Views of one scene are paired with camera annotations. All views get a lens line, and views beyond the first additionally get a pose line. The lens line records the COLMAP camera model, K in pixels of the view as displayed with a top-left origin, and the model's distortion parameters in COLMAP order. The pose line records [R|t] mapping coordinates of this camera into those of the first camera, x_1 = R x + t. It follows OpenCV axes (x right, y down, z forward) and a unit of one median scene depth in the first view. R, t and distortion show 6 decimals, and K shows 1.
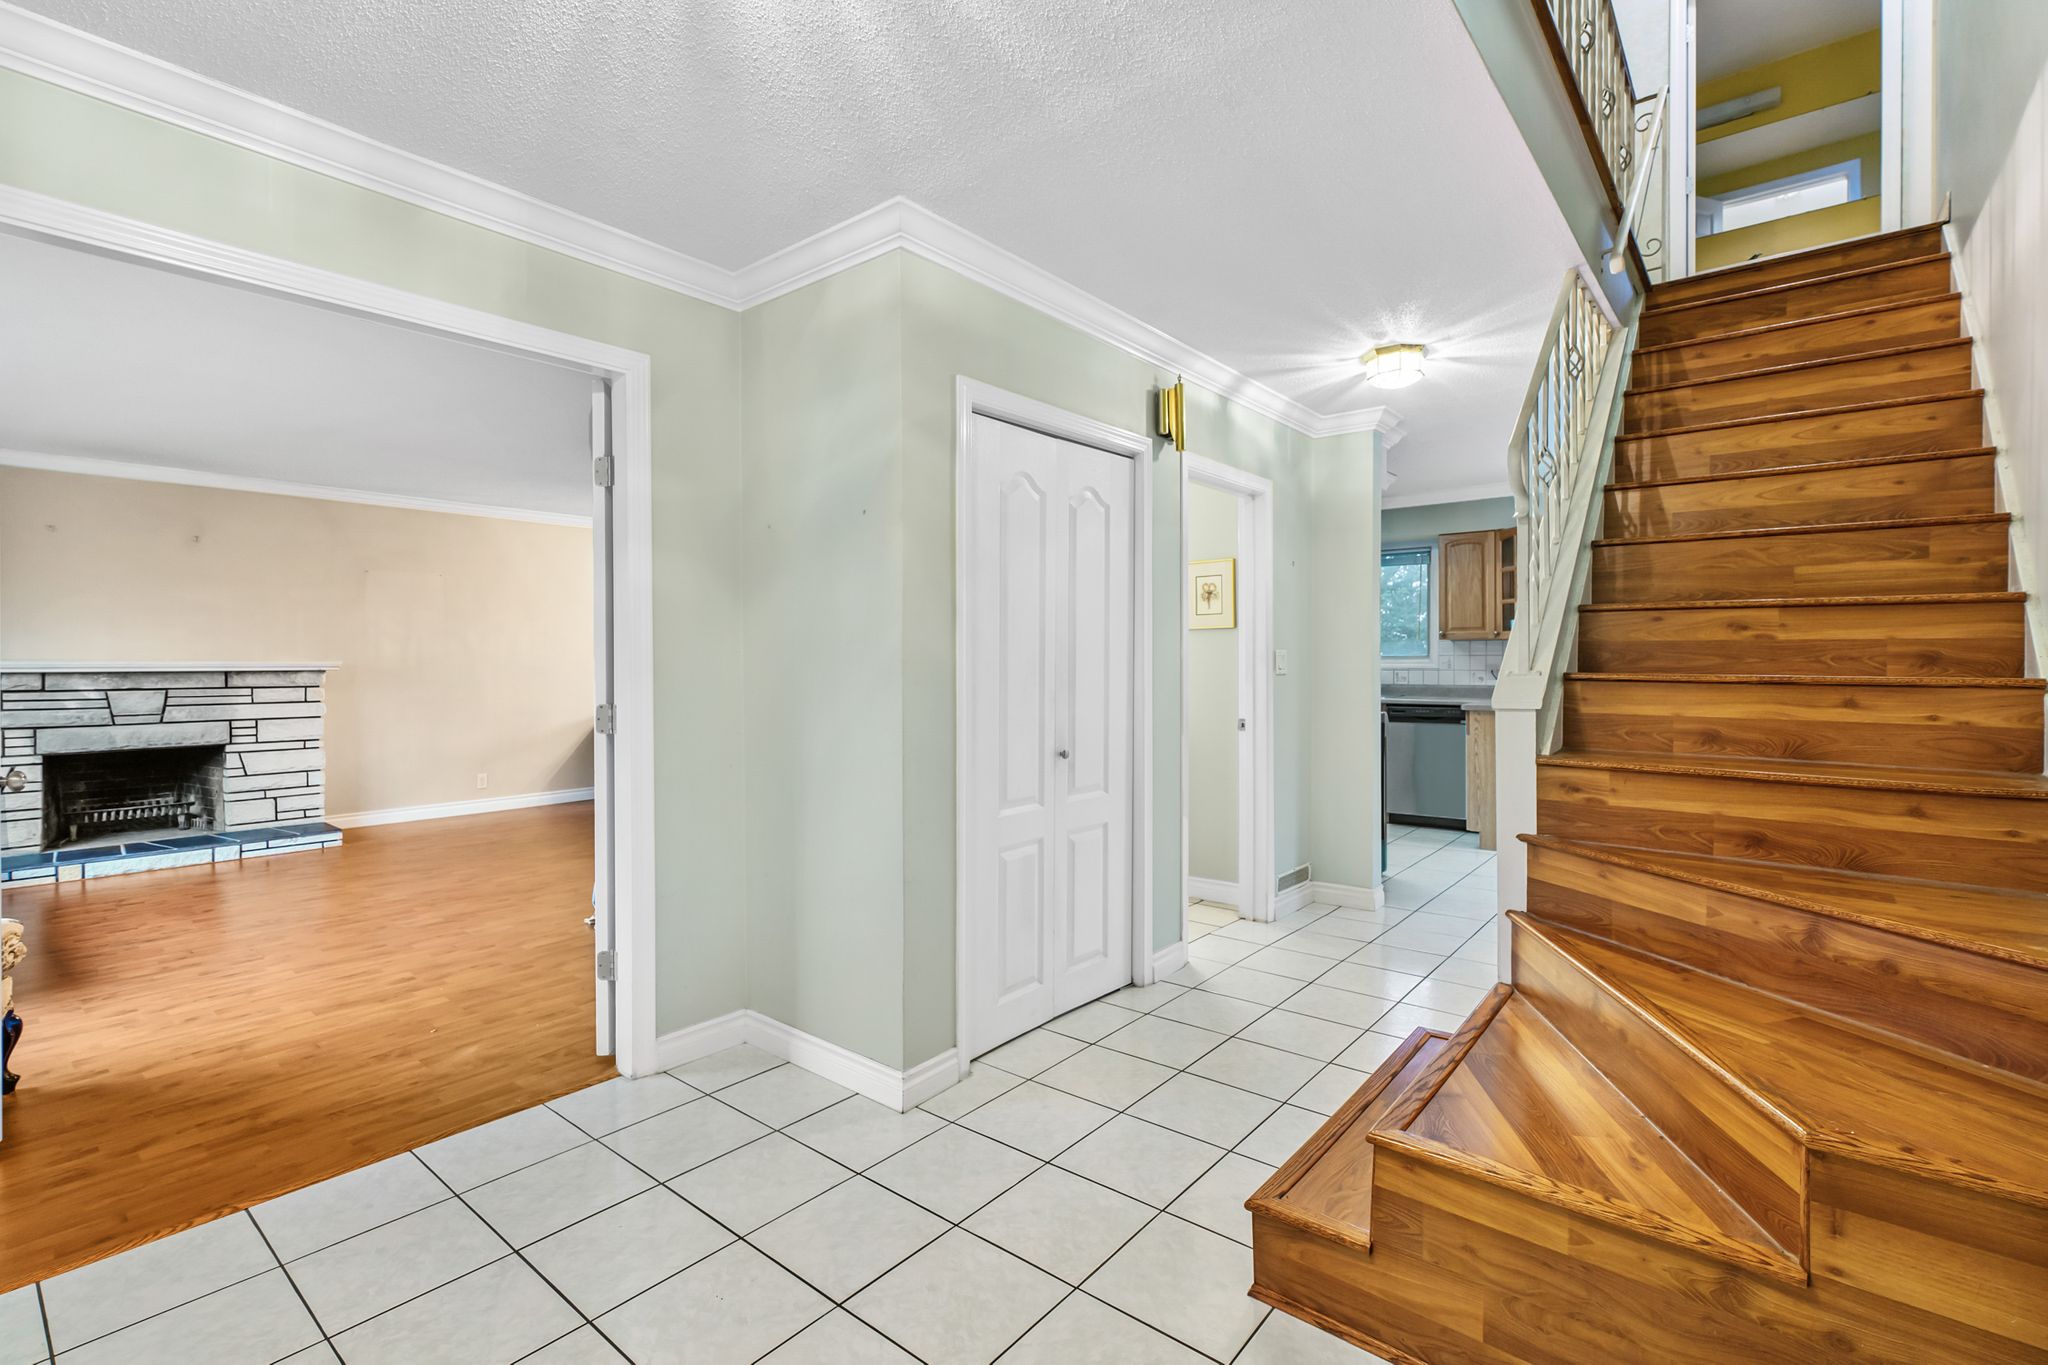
lens RADIAL K [[927.5, 0, 1024.0], [0, 927.5, 667.4], [0, 0, 1]] dist [-0.007723, 0.002186]
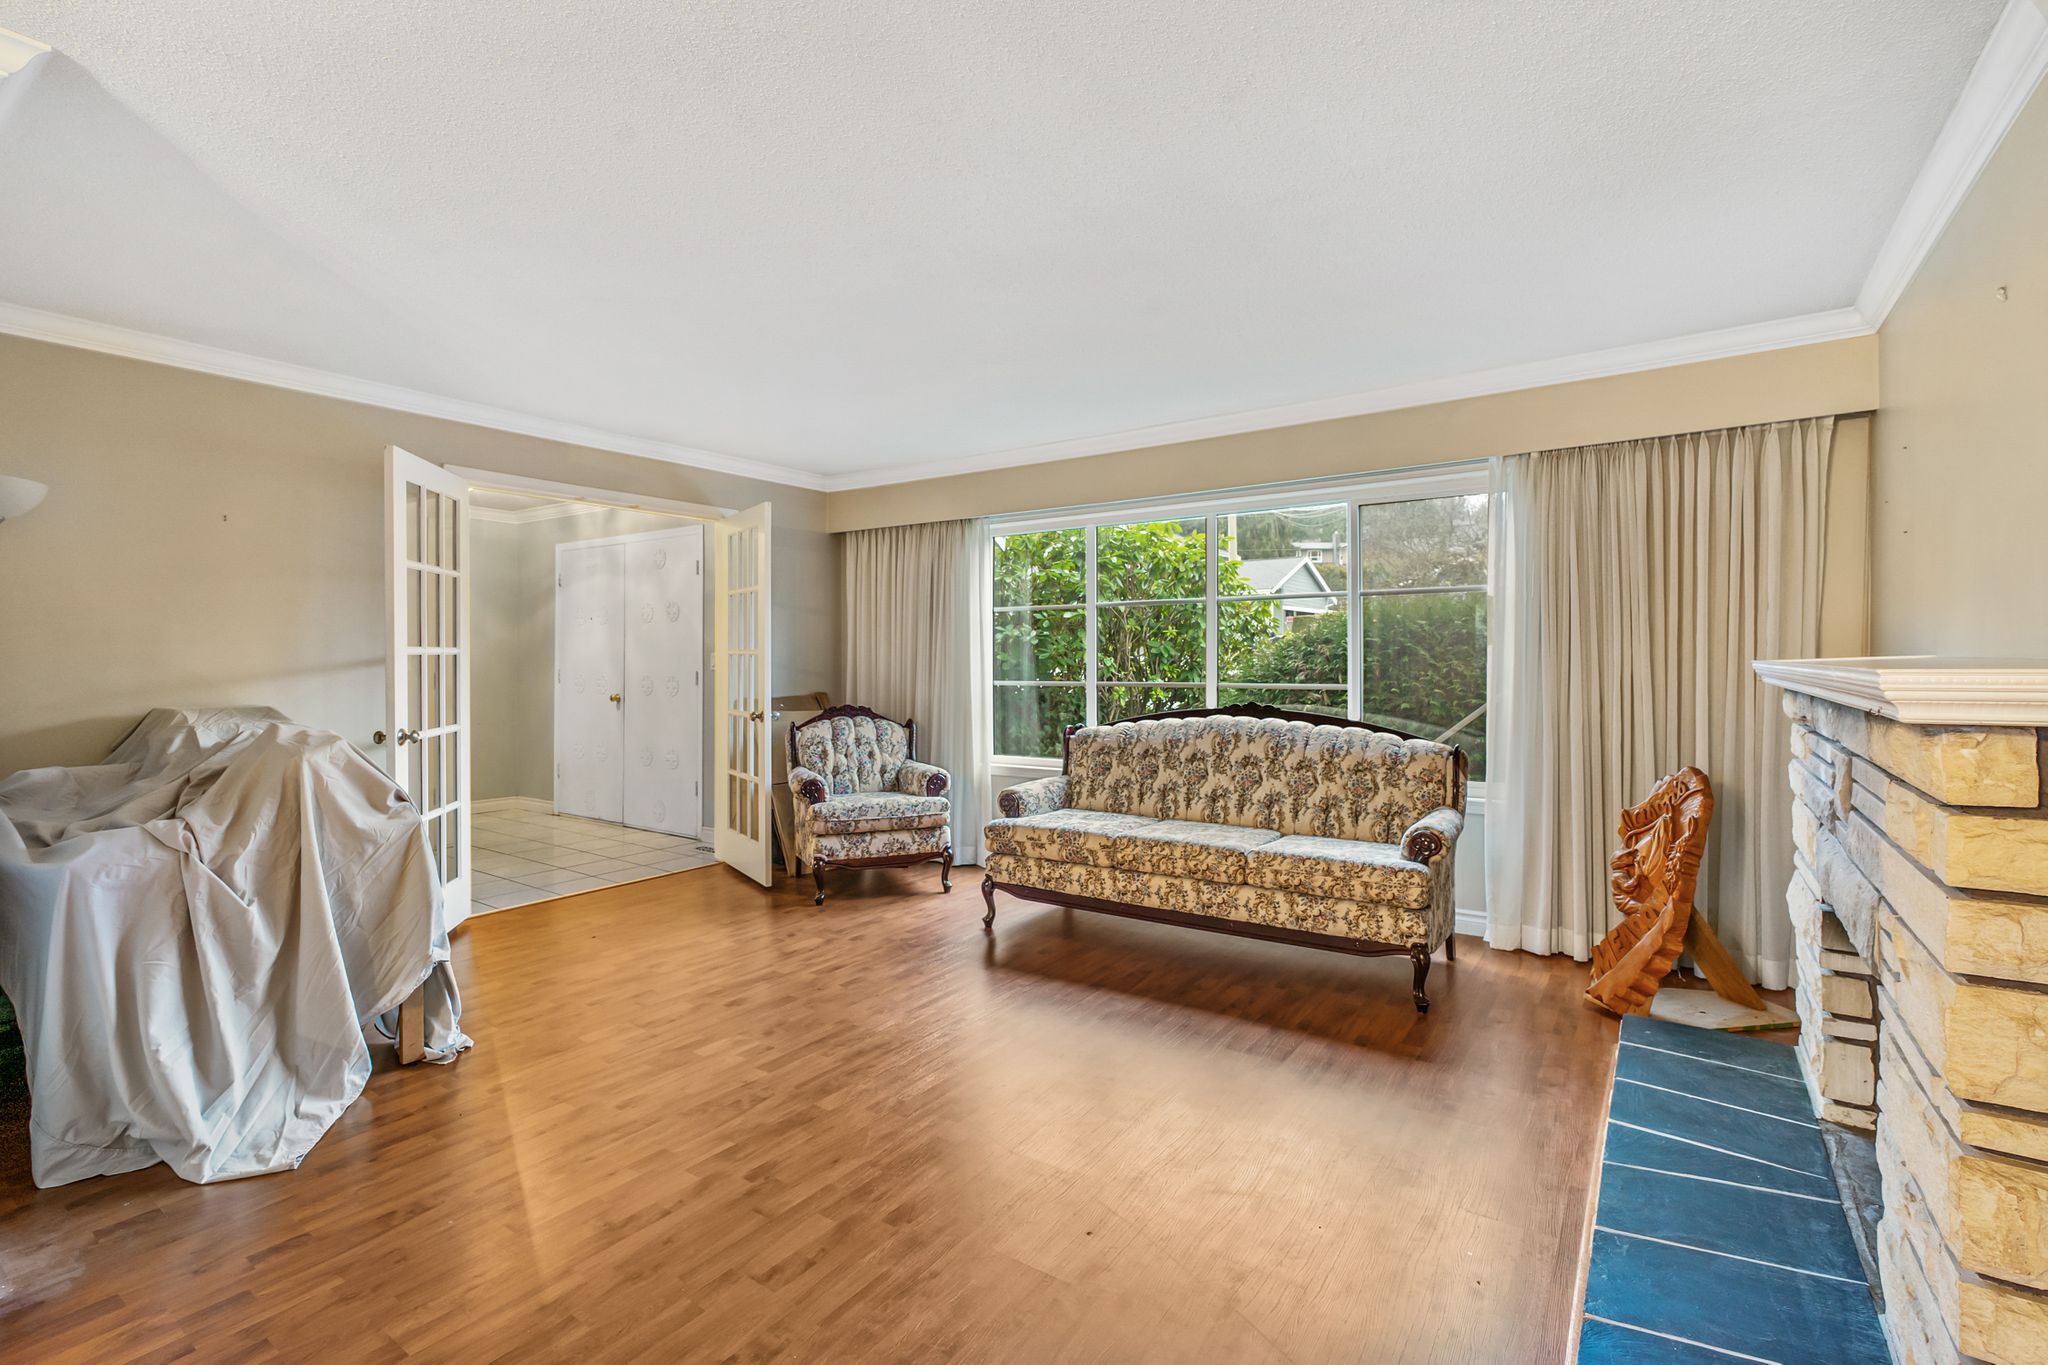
lens RADIAL K [[927.5, 0, 1026.9], [0, 927.5, 670.9], [0, 0, 1]] dist [-0.007723, 0.002186]
pose [[-0.996397, 0.003989, -0.084723, -0.632677], [0.002280, 0.999792, 0.020262, -0.011291], [0.084786, 0.019995, -0.996199, 1.310424]]
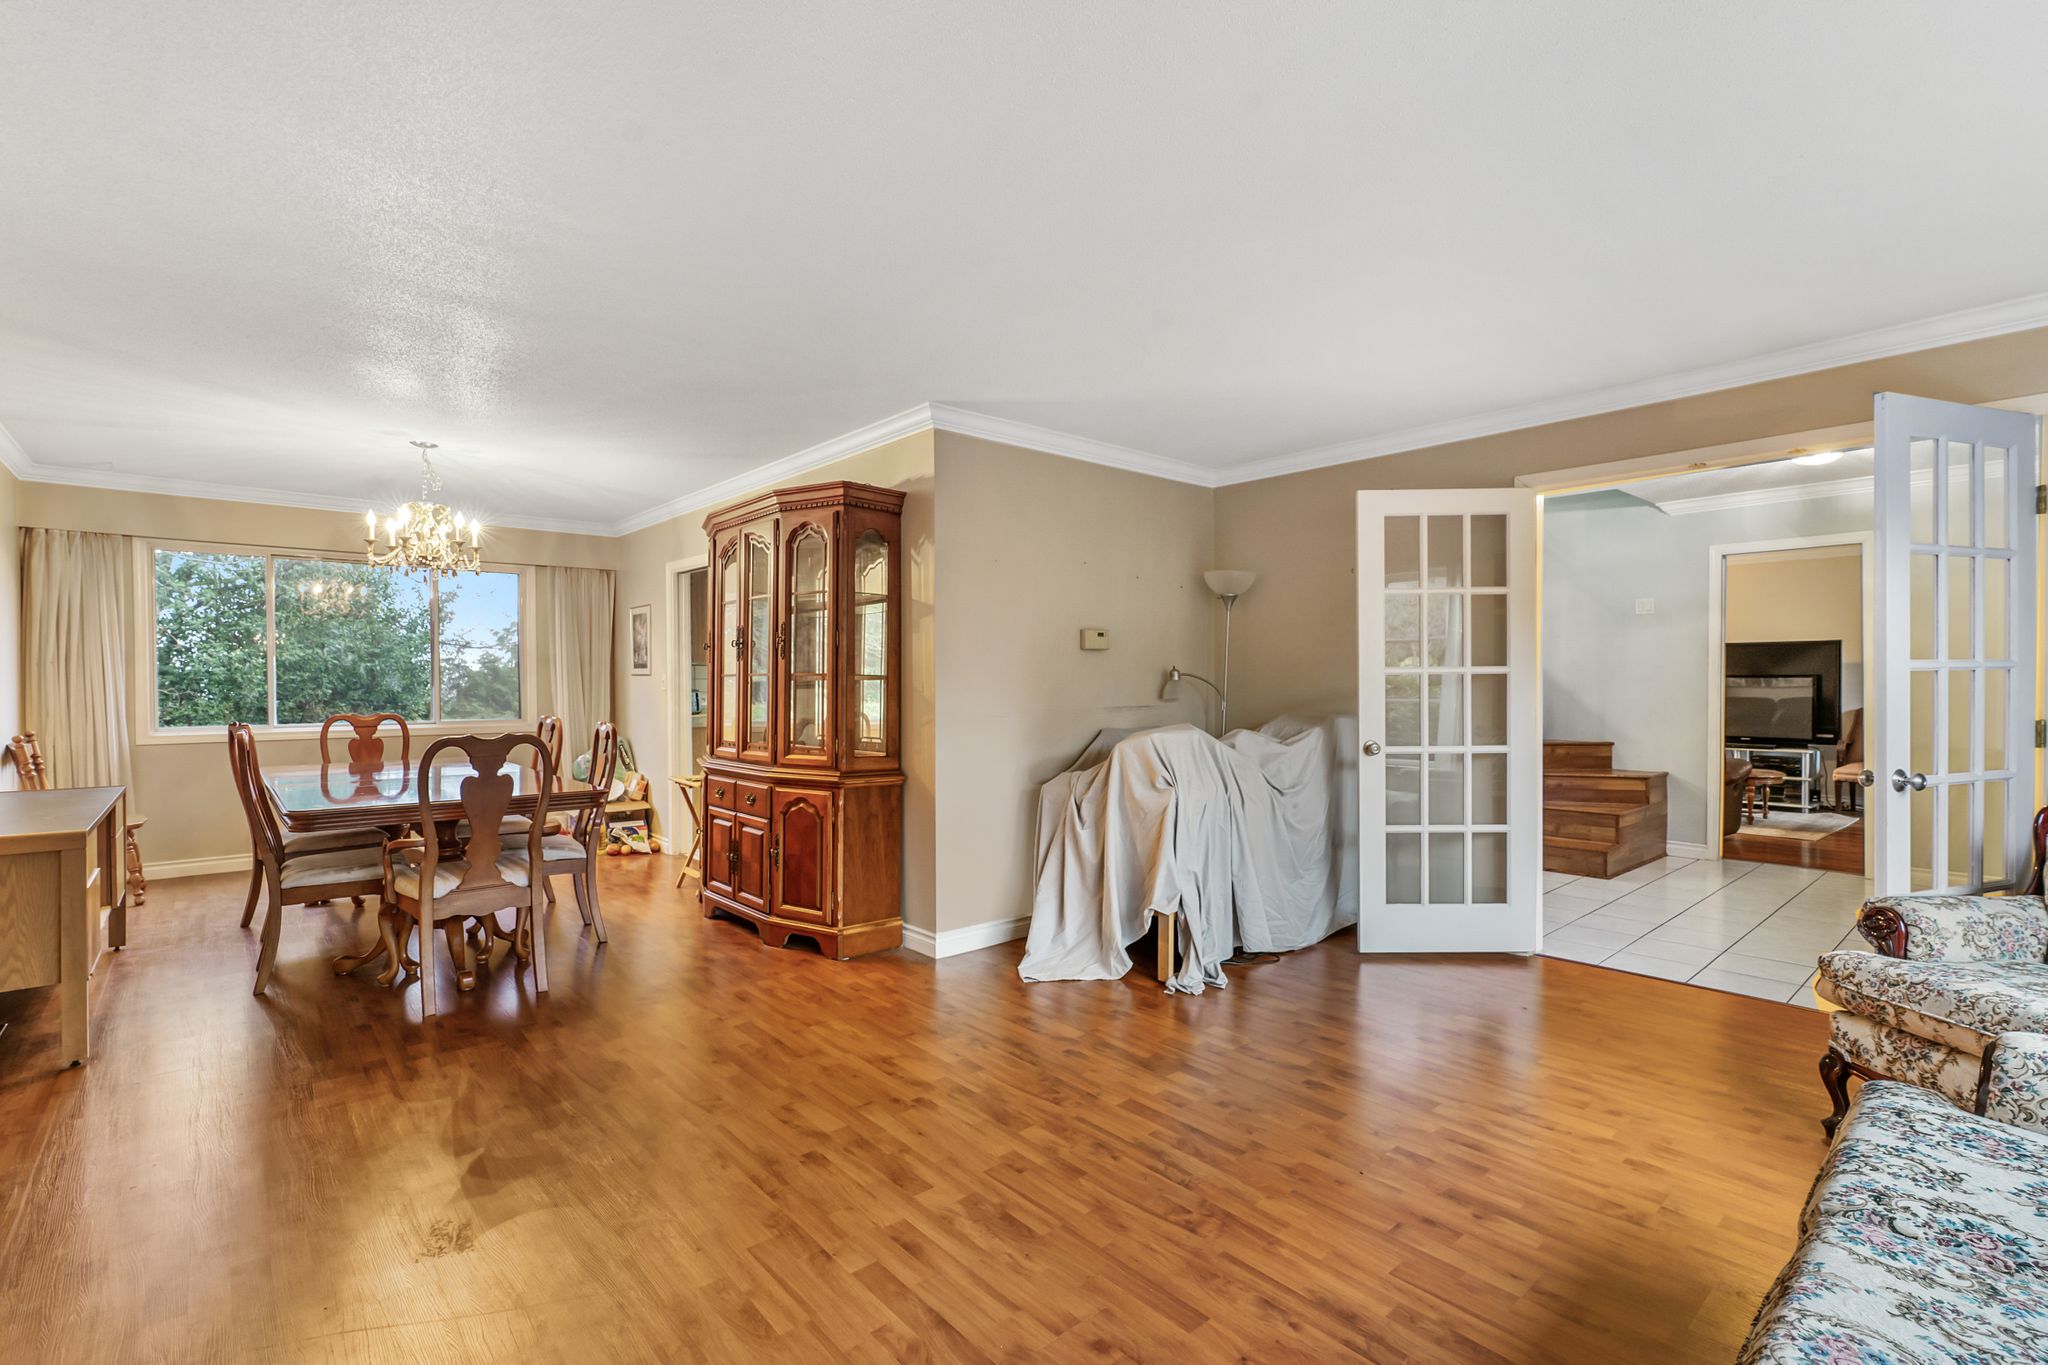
lens RADIAL K [[927.5, 0, 1027.5], [0, 927.5, 695.0], [0, 0, 1]] dist [-0.007723, 0.002186]
pose [[0.160756, -0.015424, 0.986874, -1.015422], [0.010351, 0.999849, 0.013941, -0.007997], [-0.986940, 0.007974, 0.160891, 0.778989]]
